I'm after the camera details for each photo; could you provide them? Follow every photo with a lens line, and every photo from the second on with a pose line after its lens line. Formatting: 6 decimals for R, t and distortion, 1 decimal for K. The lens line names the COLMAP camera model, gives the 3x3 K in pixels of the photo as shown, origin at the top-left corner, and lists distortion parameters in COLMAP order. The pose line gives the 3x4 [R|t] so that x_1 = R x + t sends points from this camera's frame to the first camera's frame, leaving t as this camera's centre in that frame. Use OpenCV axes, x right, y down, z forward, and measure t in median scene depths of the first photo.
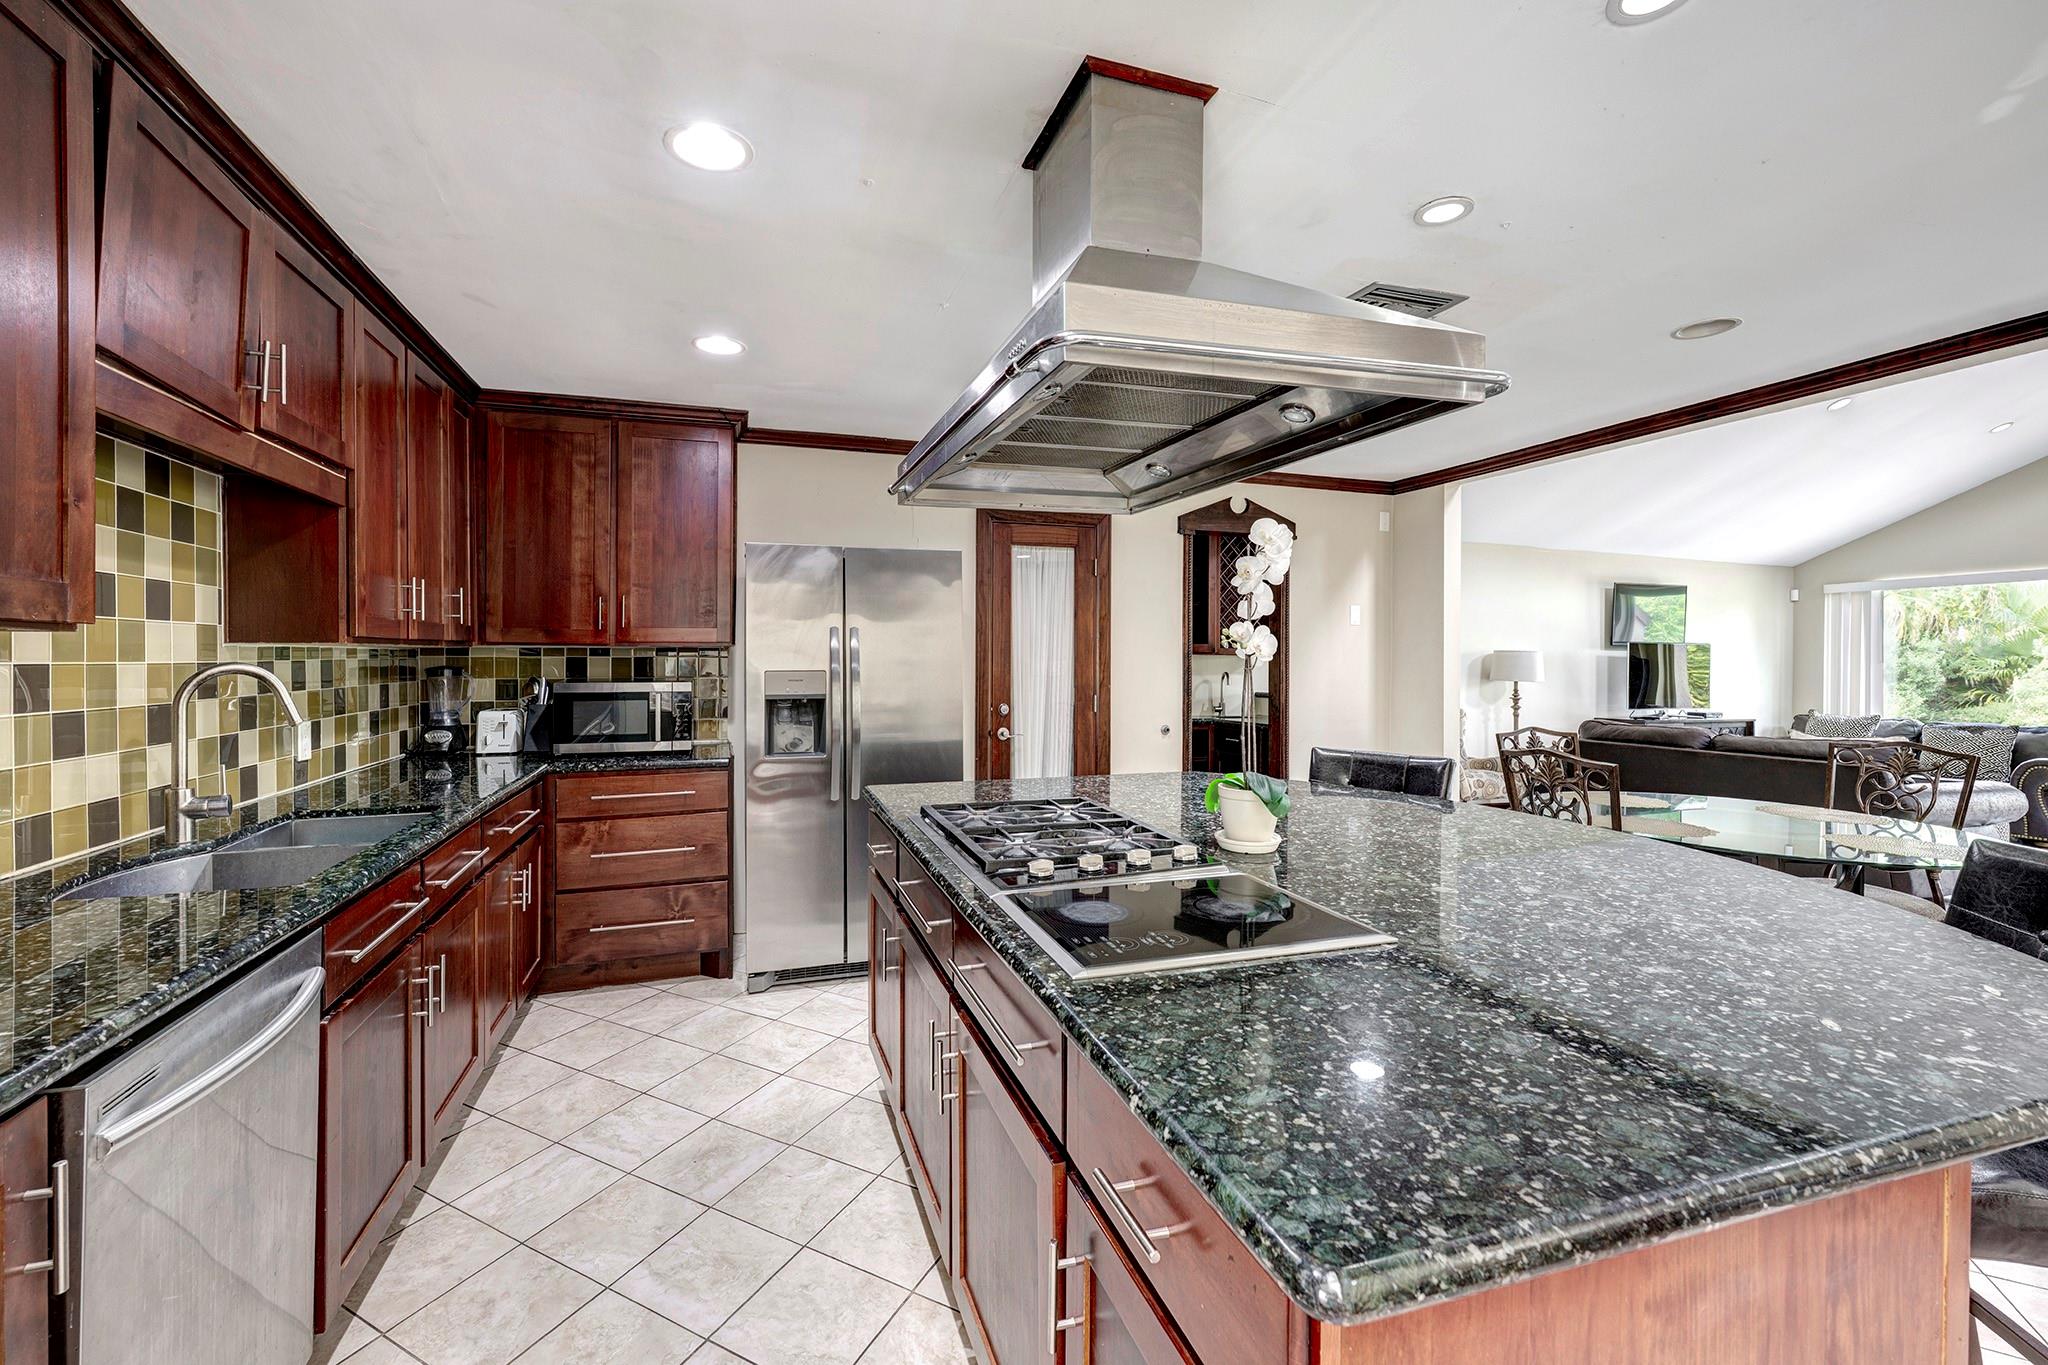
lens RADIAL K [[867.9, 0, 987.2], [0, 867.9, 662.4], [0, 0, 1]] dist [-0.001209, 0.000142]
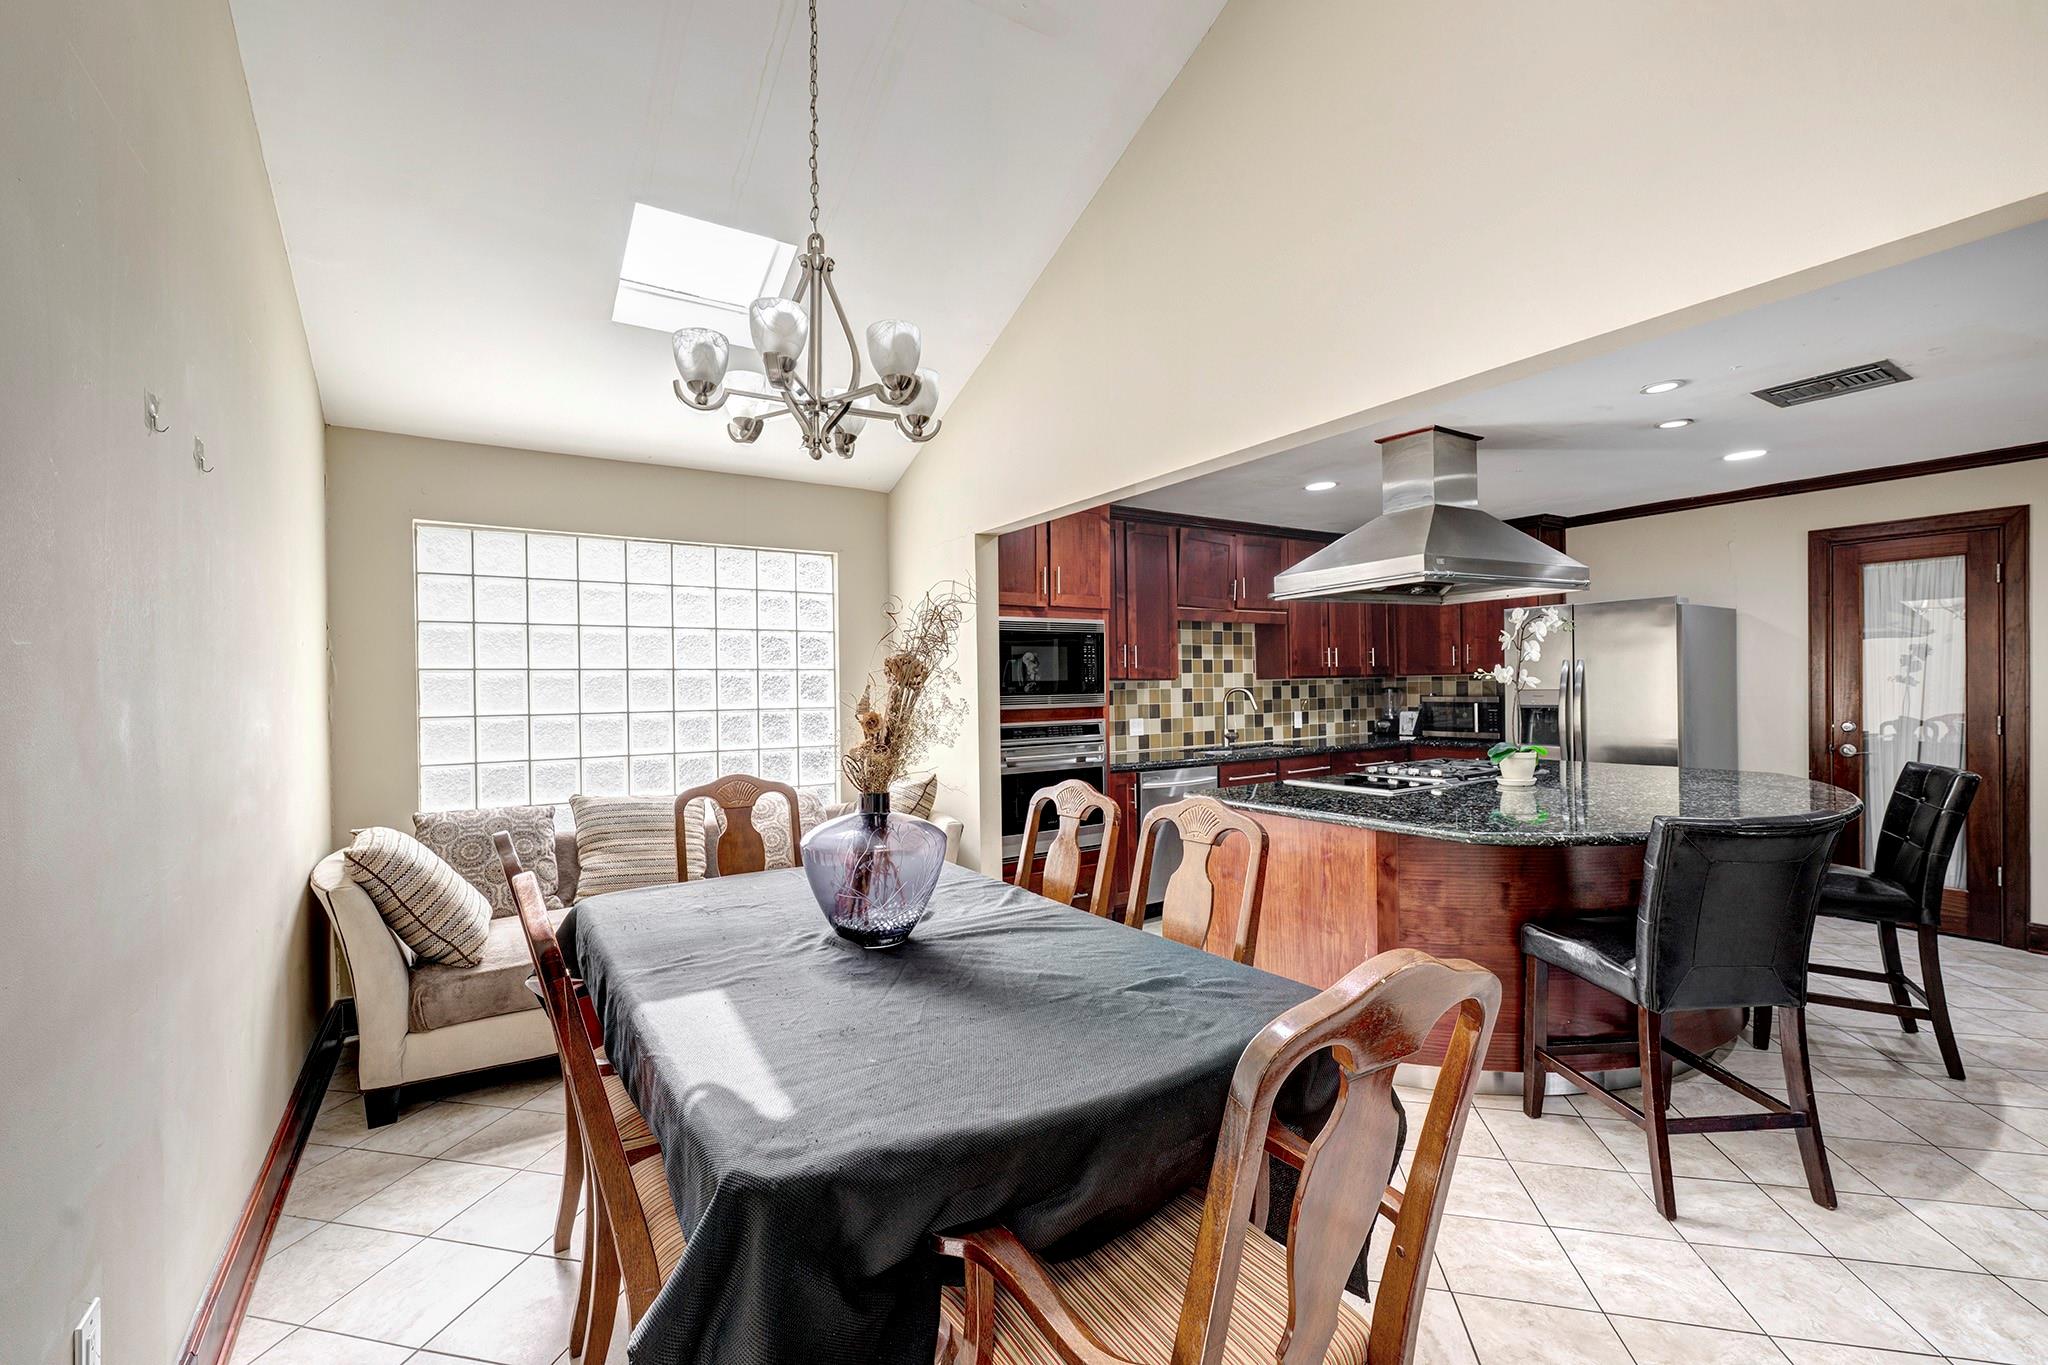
lens RADIAL K [[858.4, 0, 1026.2], [0, 858.4, 690.6], [0, 0, 1]] dist [-0.000895, 0.000023]
pose [[0.264696, 0.000242, -0.964332, 1.475033], [0.011504, 0.999928, 0.003409, -0.006485], [0.964263, -0.011996, 0.264675, -0.387352]]
